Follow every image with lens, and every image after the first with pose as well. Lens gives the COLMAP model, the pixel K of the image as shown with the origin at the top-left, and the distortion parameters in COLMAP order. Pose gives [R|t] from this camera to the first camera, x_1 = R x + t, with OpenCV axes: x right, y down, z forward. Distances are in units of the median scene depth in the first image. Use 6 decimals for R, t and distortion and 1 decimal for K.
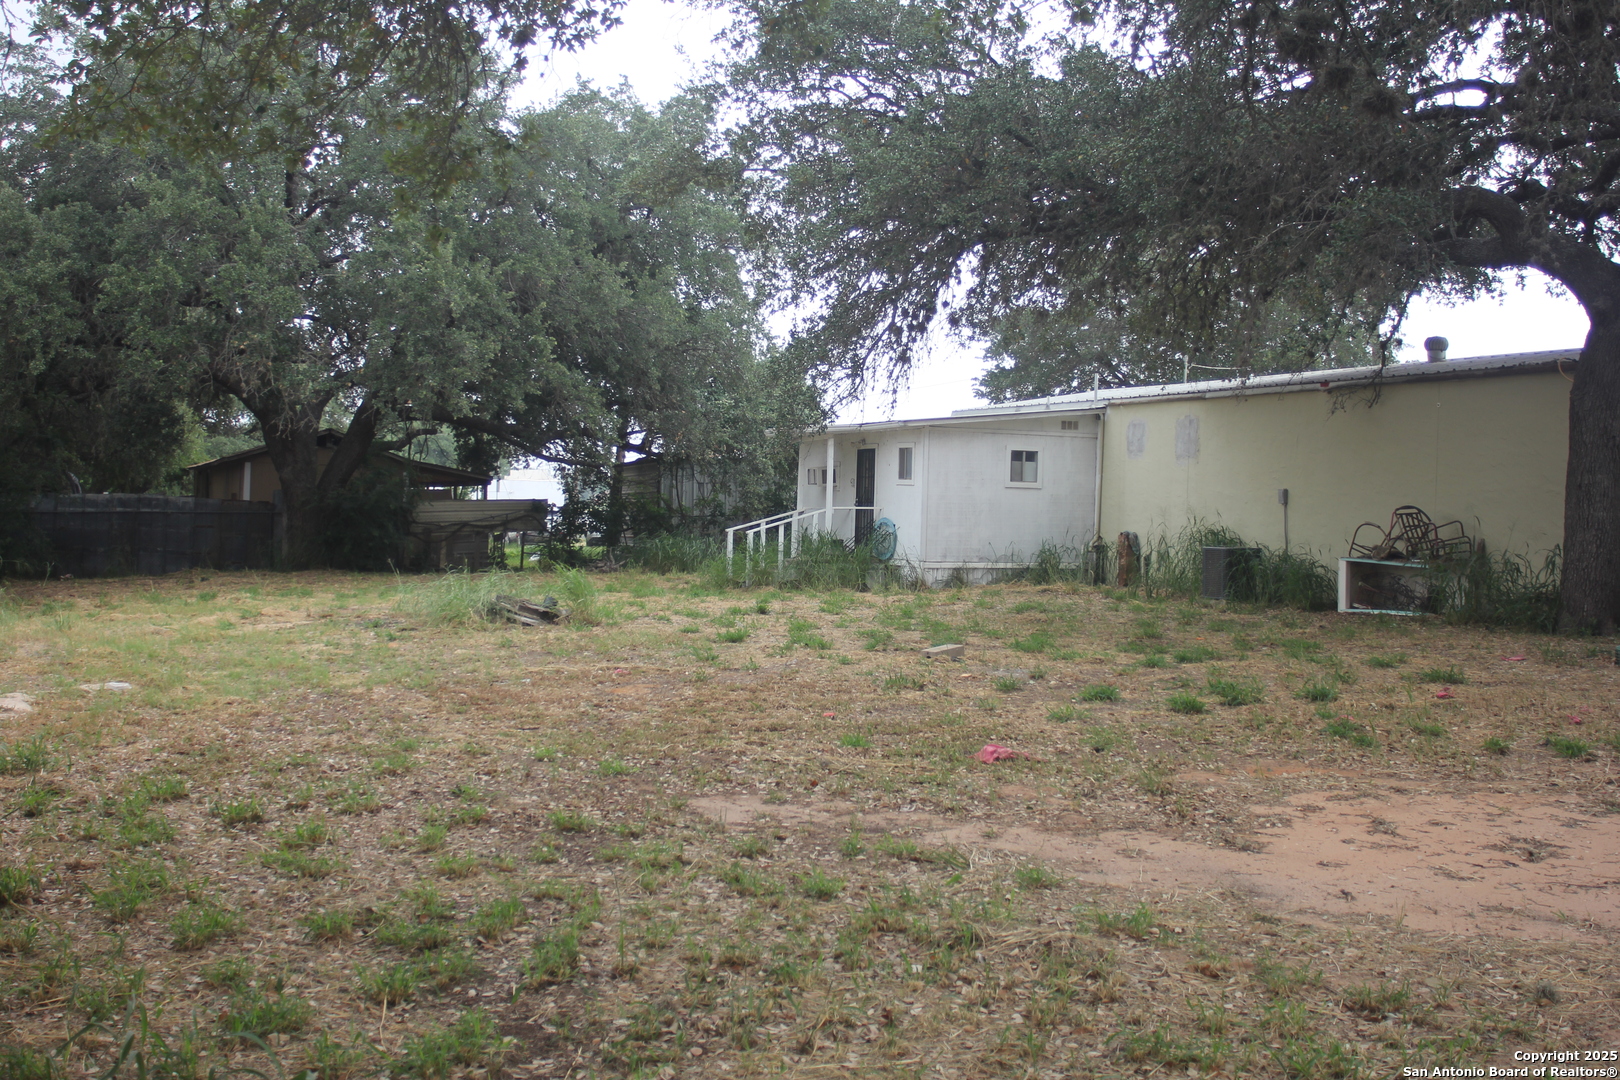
lens RADIAL K [[1709.7, 0, 814.3], [0, 1709.7, 530.5], [0, 0, 1]] dist [-0.099343, 0.067769]
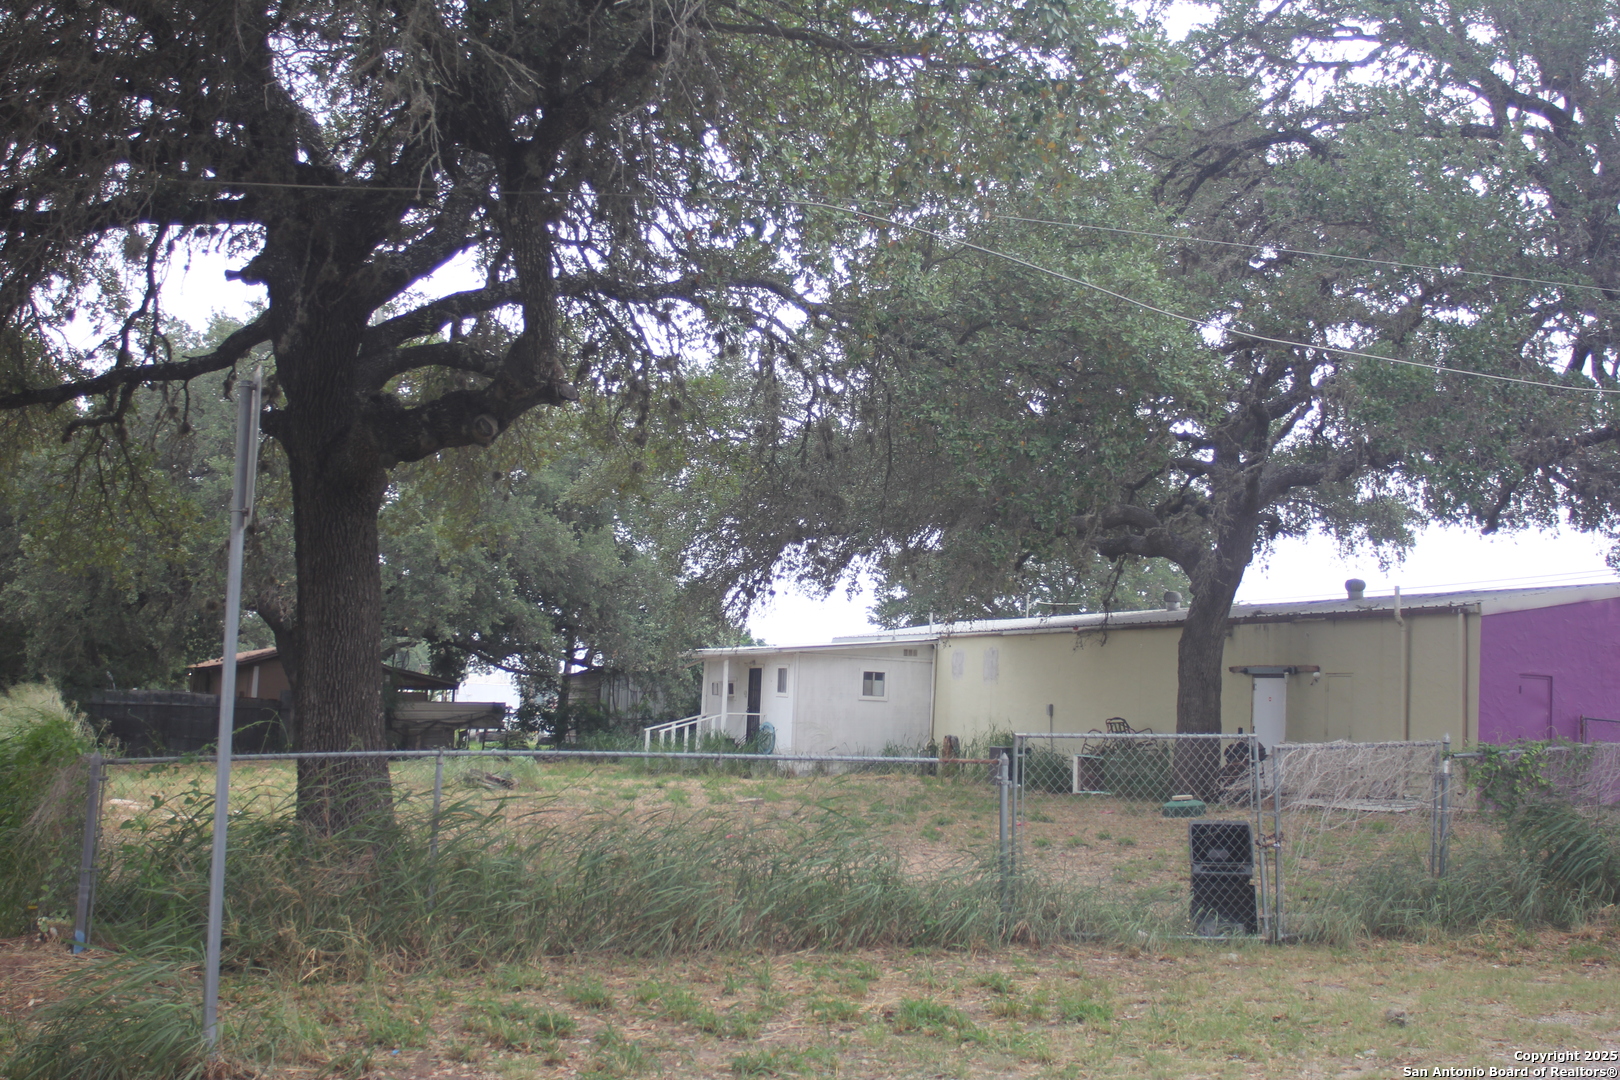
lens RADIAL K [[1709.7, 0, 814.3], [0, 1709.7, 530.5], [0, 0, 1]] dist [-0.099343, 0.067769]
pose [[0.999571, 0.018817, 0.022438, 0.043837], [-0.015957, 0.992471, -0.121436, 0.005002], [-0.024555, 0.121026, 0.992346, -0.291824]]
